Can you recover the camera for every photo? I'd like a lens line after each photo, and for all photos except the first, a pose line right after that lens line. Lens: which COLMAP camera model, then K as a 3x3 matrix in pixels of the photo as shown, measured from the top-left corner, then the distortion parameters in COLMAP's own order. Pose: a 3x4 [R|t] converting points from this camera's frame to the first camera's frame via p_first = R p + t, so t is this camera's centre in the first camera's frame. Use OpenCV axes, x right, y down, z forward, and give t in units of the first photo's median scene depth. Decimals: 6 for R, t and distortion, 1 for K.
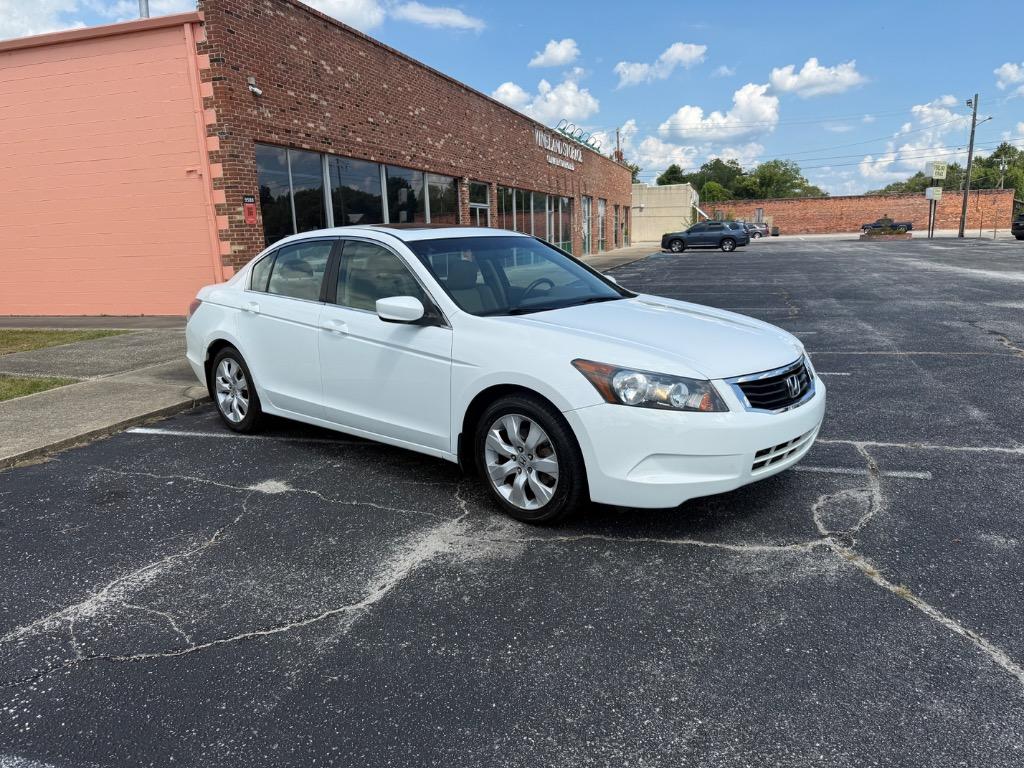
lens RADIAL K [[722.8, 0, 512.7], [0, 722.8, 401.4], [0, 0, 1]] dist [0.019347, -0.029974]
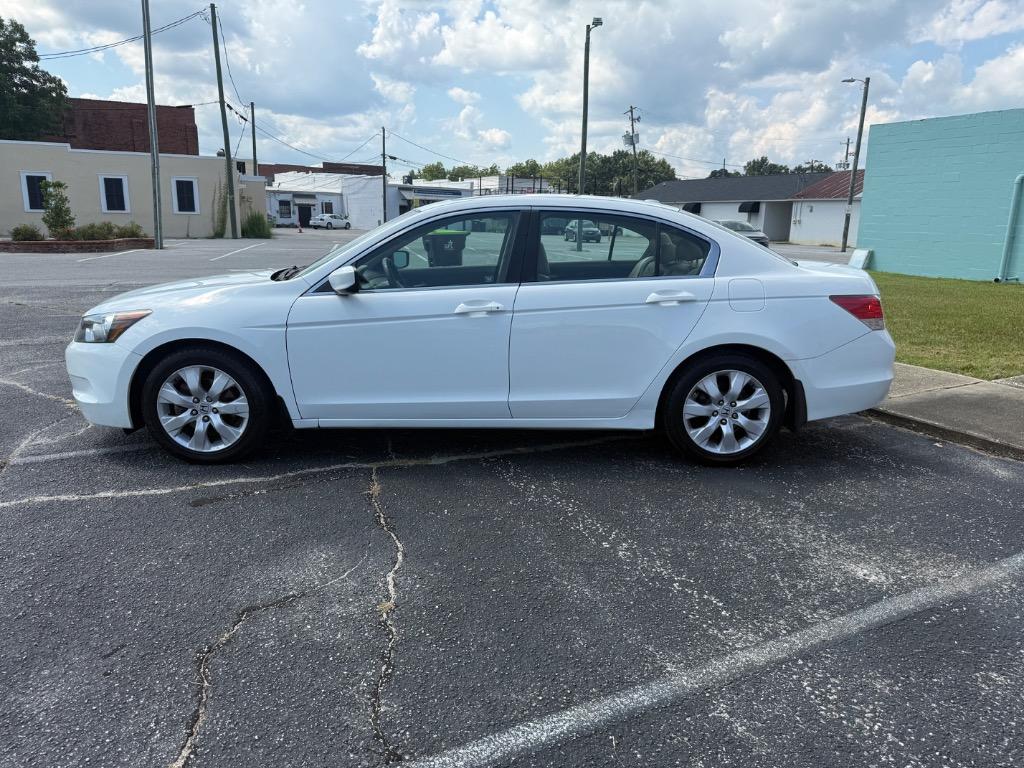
lens RADIAL K [[722.8, 0, 512.7], [0, 722.8, 401.4], [0, 0, 1]] dist [0.019347, -0.029974]
pose [[-0.720074, 0.187685, -0.668033, 0.230895], [-0.153231, 0.895950, 0.416886, -0.171331], [0.676768, 0.402552, -0.616391, 0.723698]]
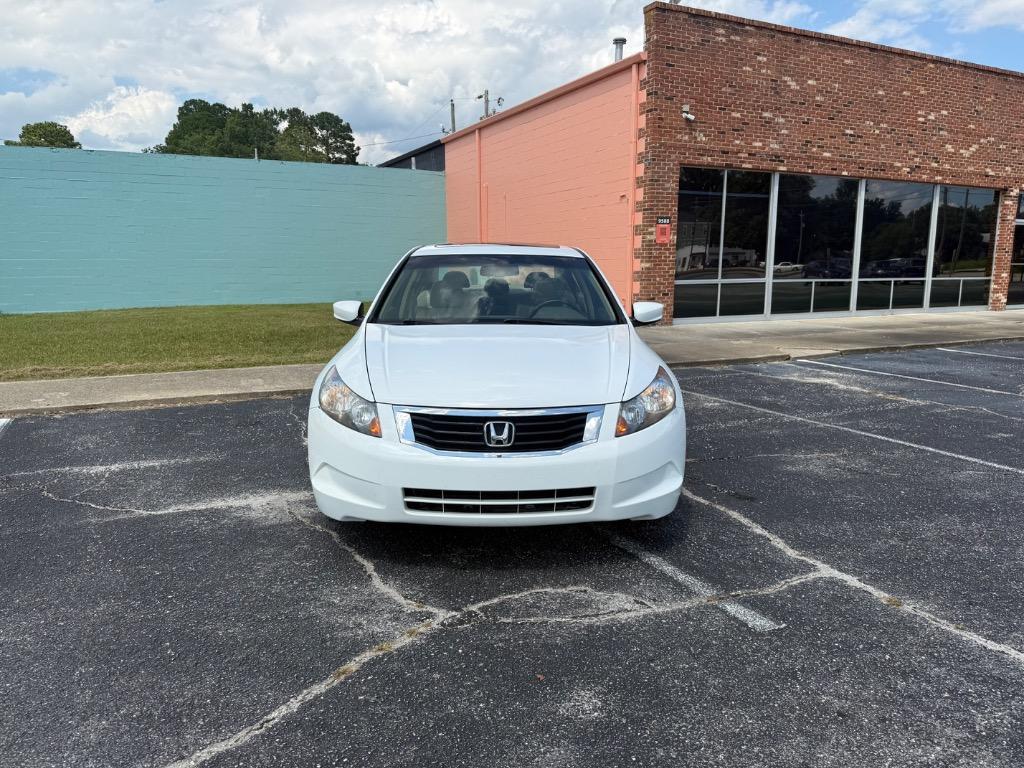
lens RADIAL K [[722.8, 0, 512.7], [0, 722.8, 401.4], [0, 0, 1]] dist [0.019347, -0.029974]
pose [[0.686191, 0.169437, -0.707413, 0.298707], [-0.187718, 0.980801, 0.052831, -0.032183], [0.702783, 0.096542, 0.704823, 0.122583]]
